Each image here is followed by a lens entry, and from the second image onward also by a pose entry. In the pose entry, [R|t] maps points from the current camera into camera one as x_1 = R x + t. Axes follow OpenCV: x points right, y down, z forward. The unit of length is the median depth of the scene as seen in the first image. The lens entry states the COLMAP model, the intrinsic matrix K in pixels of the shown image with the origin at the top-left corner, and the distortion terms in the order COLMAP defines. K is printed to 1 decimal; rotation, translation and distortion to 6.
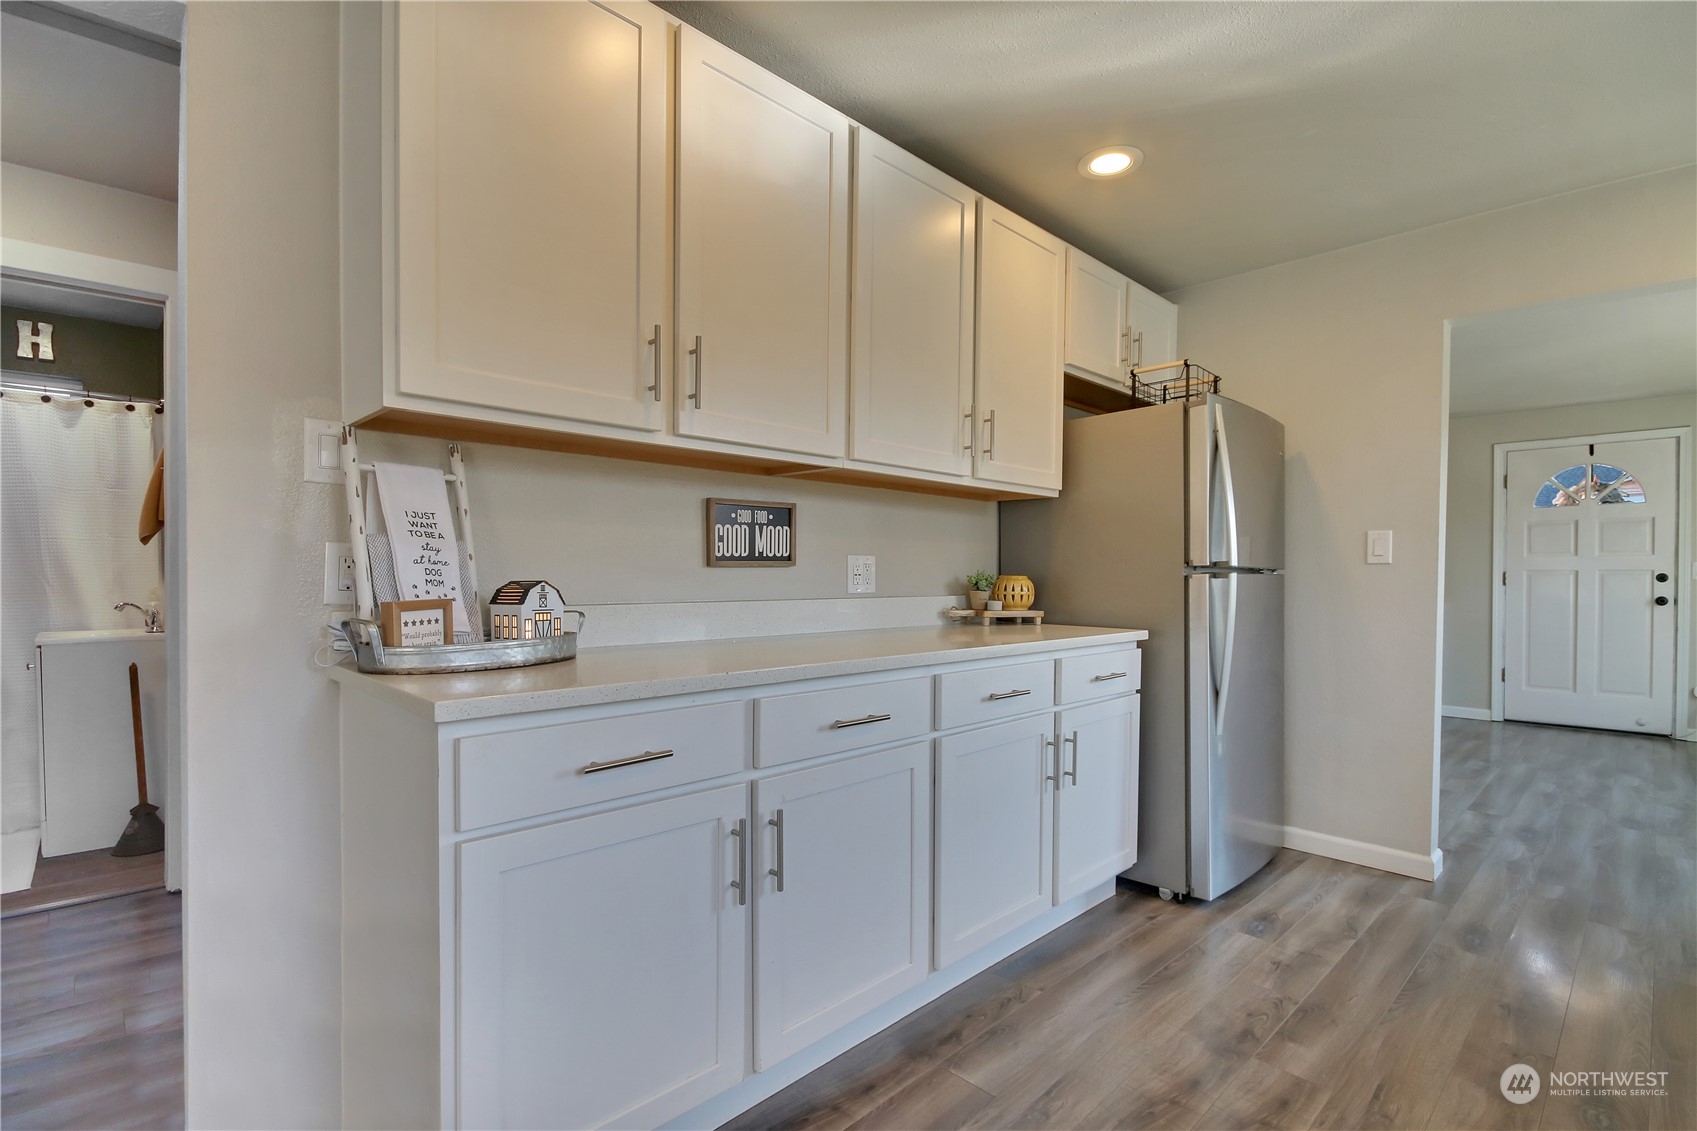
lens RADIAL K [[784.9, 0, 858.7], [0, 784.9, 587.7], [0, 0, 1]] dist [0.003431, -0.004619]
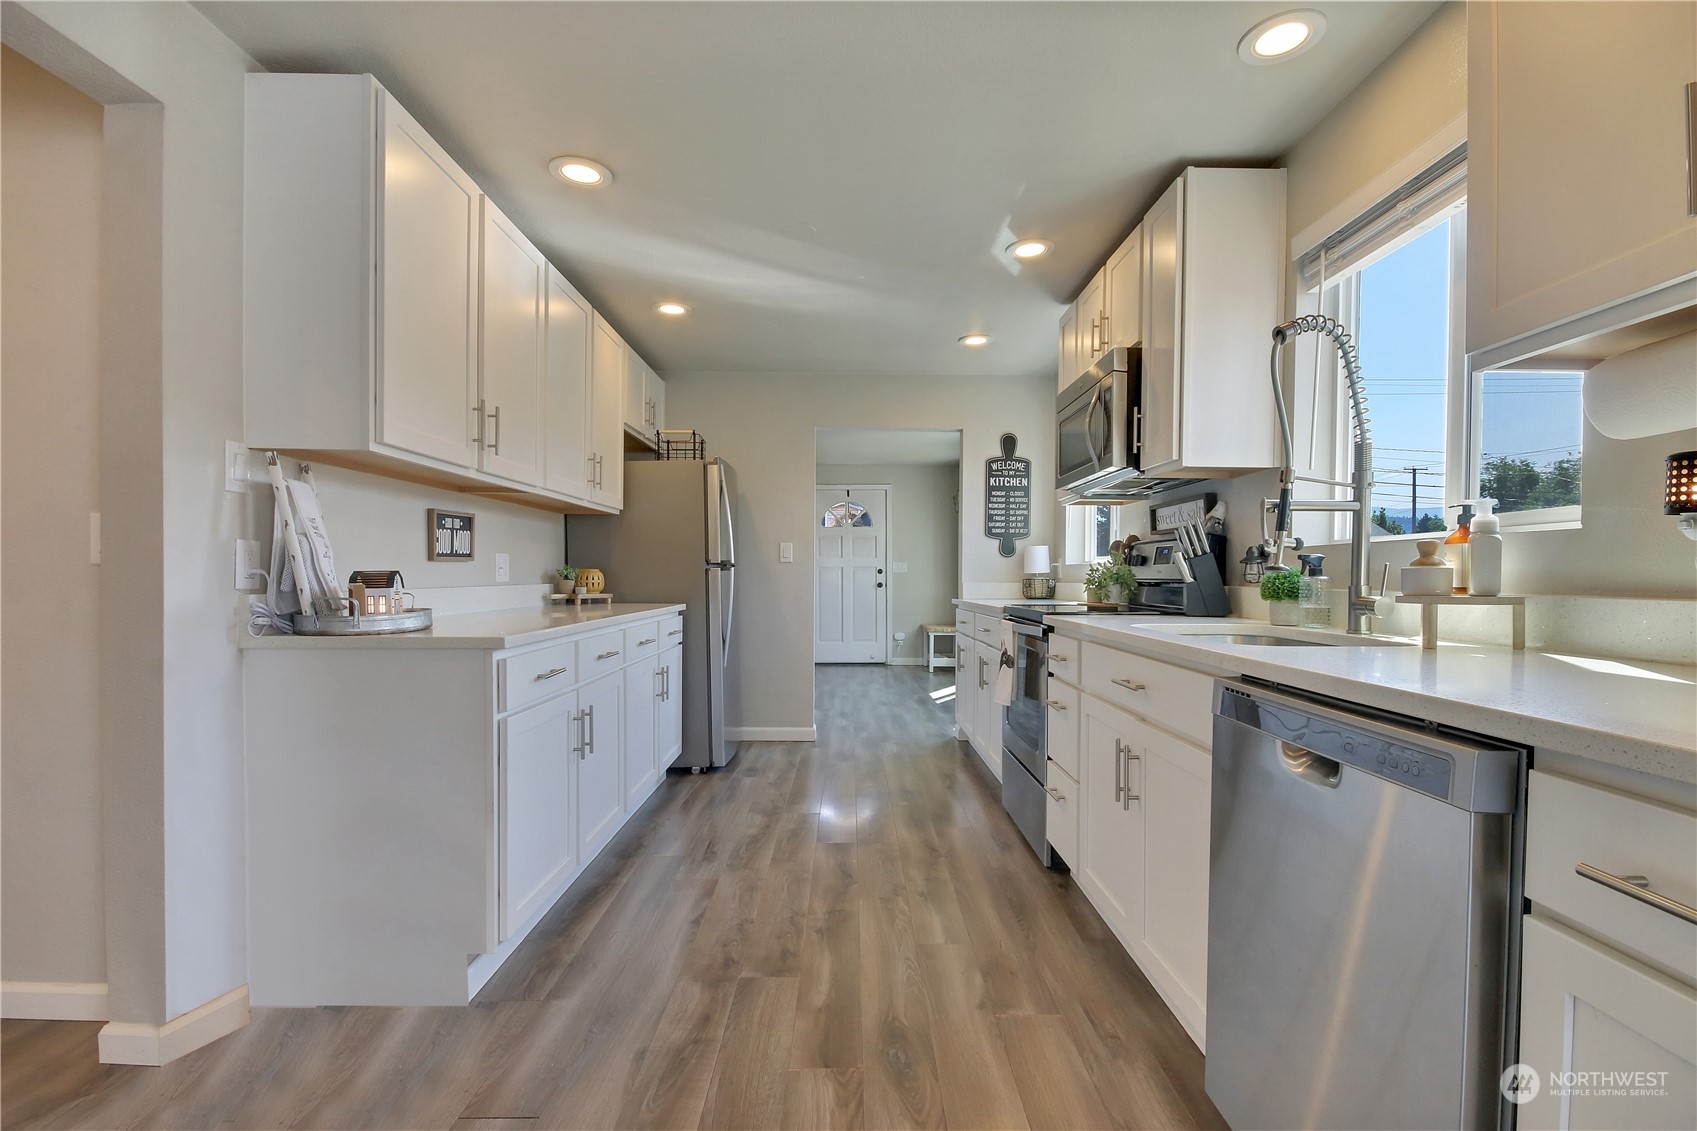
lens RADIAL K [[755.2, 0, 848.5], [0, 755.2, 565.5], [0, 0, 1]] dist [0.000676, -0.000072]
pose [[0.708425, 0.005166, 0.705767, -0.476399], [0.010917, 0.999773, -0.018277, 0.008825], [-0.705702, 0.020653, 0.708208, -0.309220]]
